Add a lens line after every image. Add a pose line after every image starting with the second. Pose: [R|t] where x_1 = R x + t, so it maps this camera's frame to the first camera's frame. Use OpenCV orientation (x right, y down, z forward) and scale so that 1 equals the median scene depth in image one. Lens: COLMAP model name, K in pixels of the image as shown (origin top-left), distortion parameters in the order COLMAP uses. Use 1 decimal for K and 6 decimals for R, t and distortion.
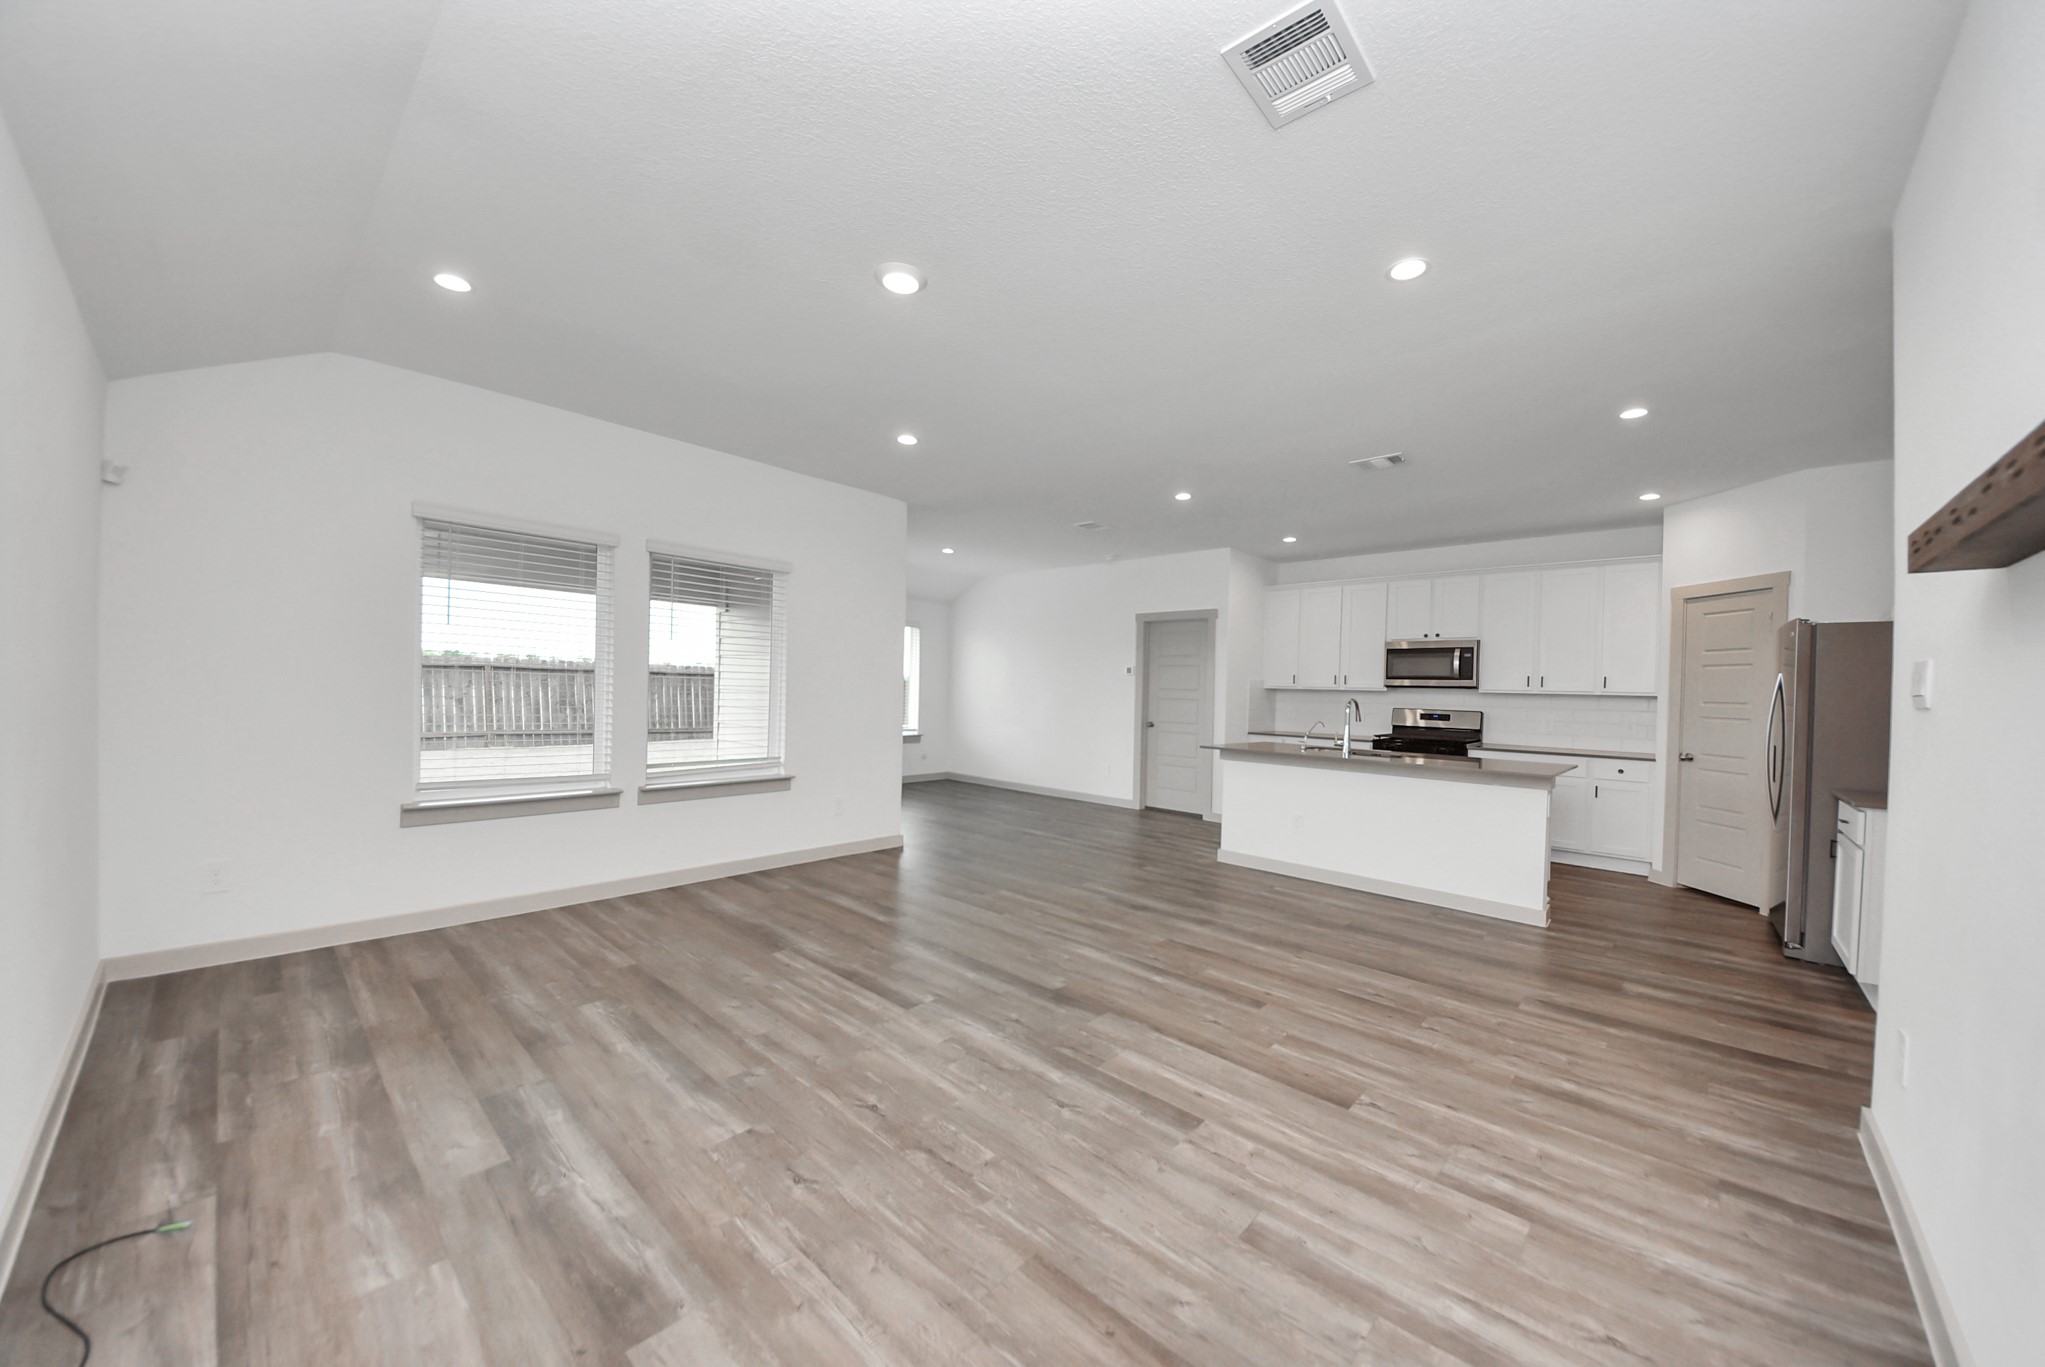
lens RADIAL K [[720.5, 0, 1041.4], [0, 720.5, 684.9], [0, 0, 1]] dist [0.037471, -0.019670]
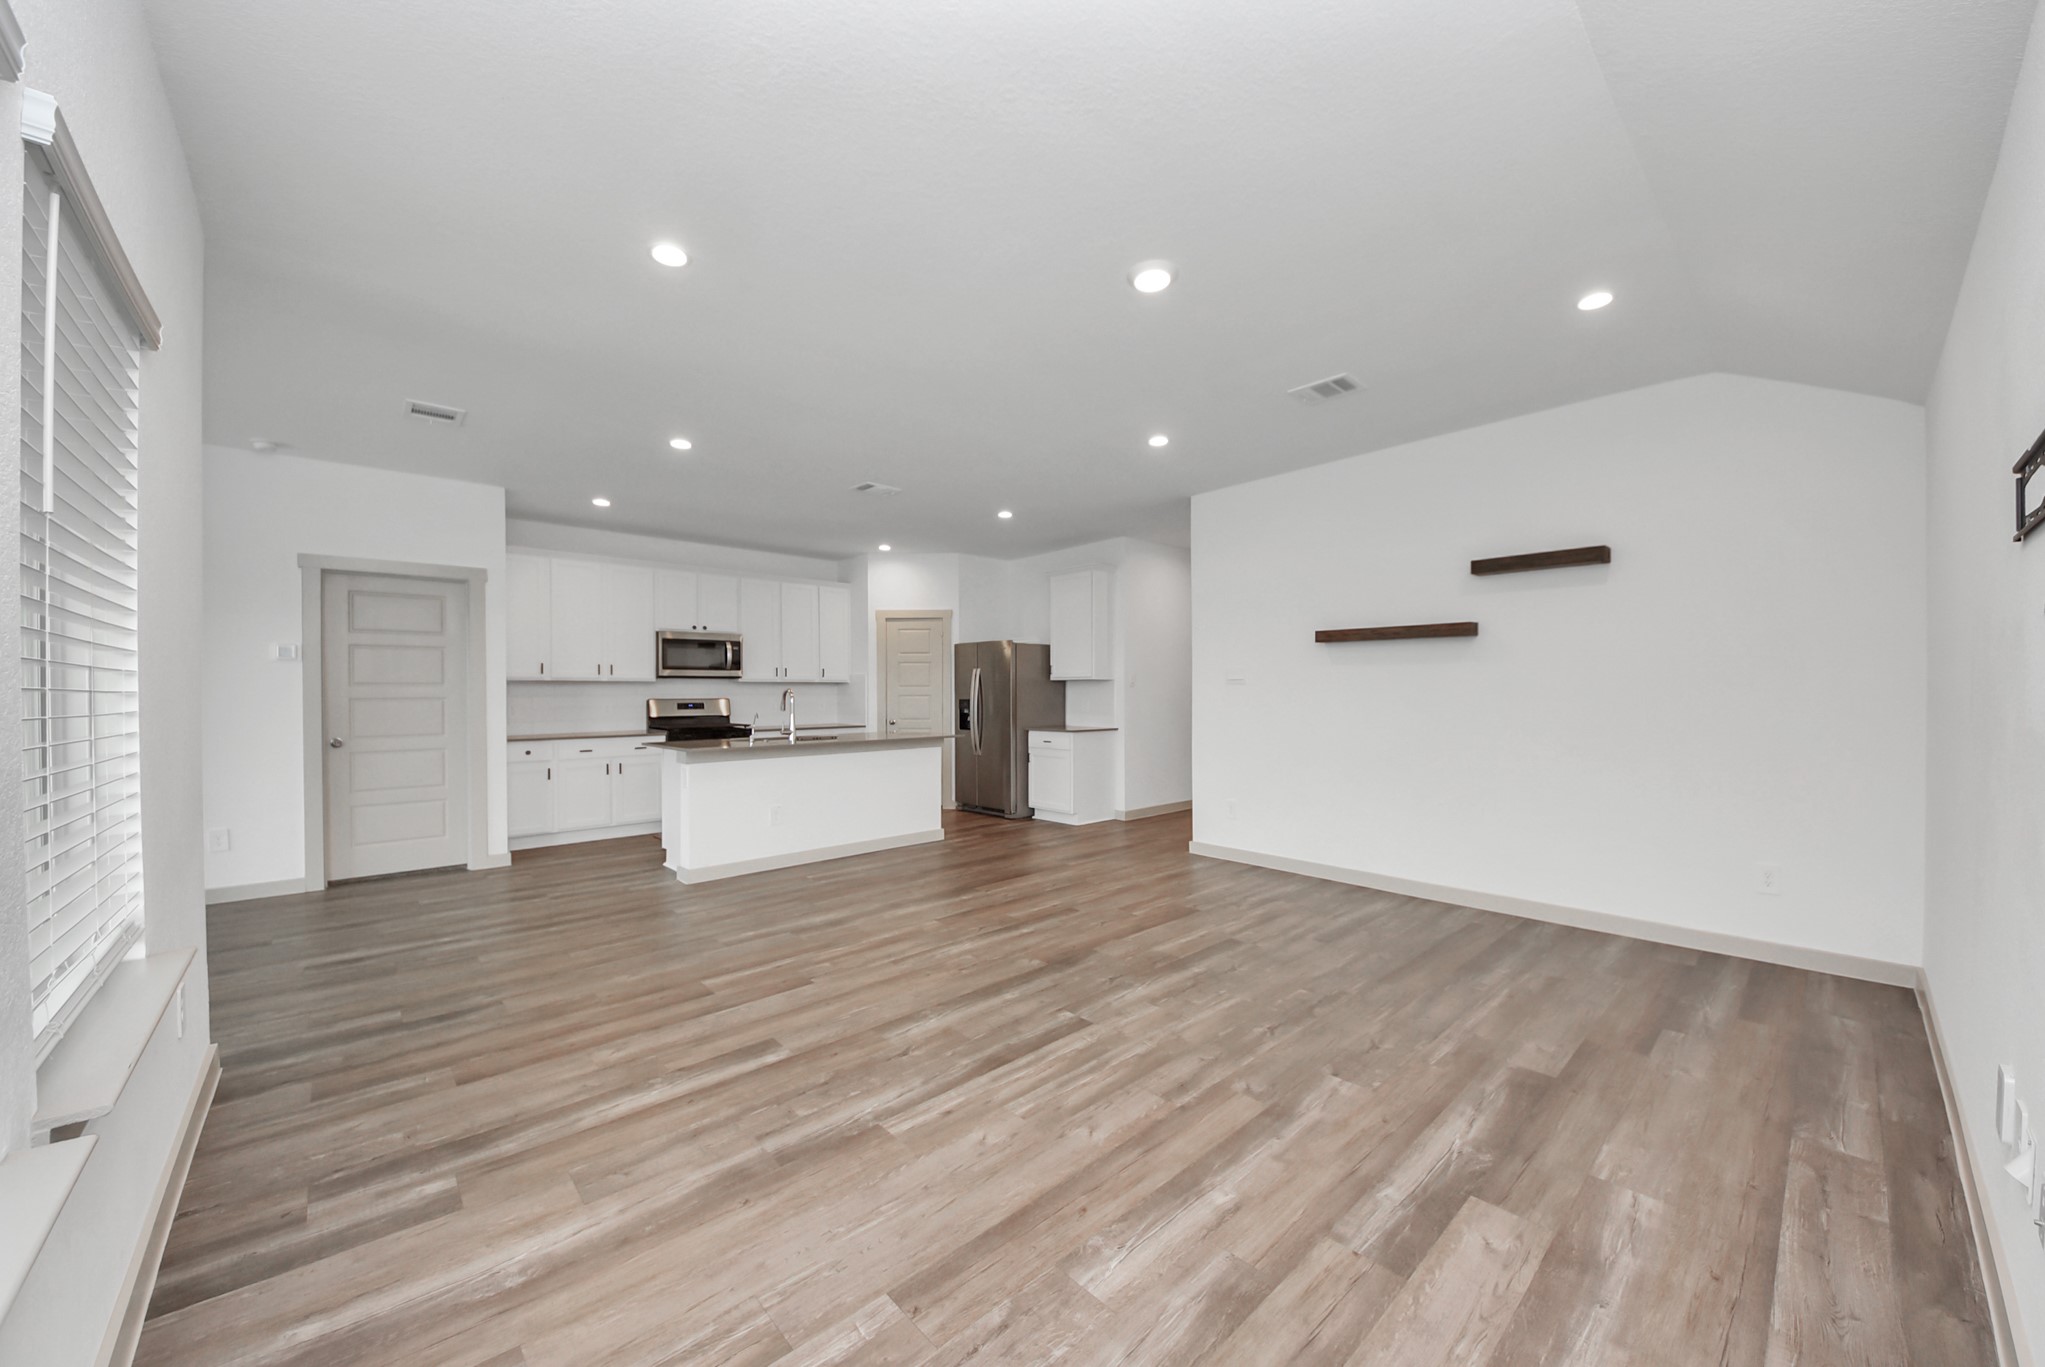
lens RADIAL K [[738.7, 0, 1046.5], [0, 738.7, 690.3], [0, 0, 1]] dist [0.075554, -0.034529]
pose [[0.080597, -0.026440, 0.996396, -0.866397], [-0.000715, 0.999646, 0.026584, -0.012664], [-0.996747, -0.002855, 0.080549, 0.733780]]
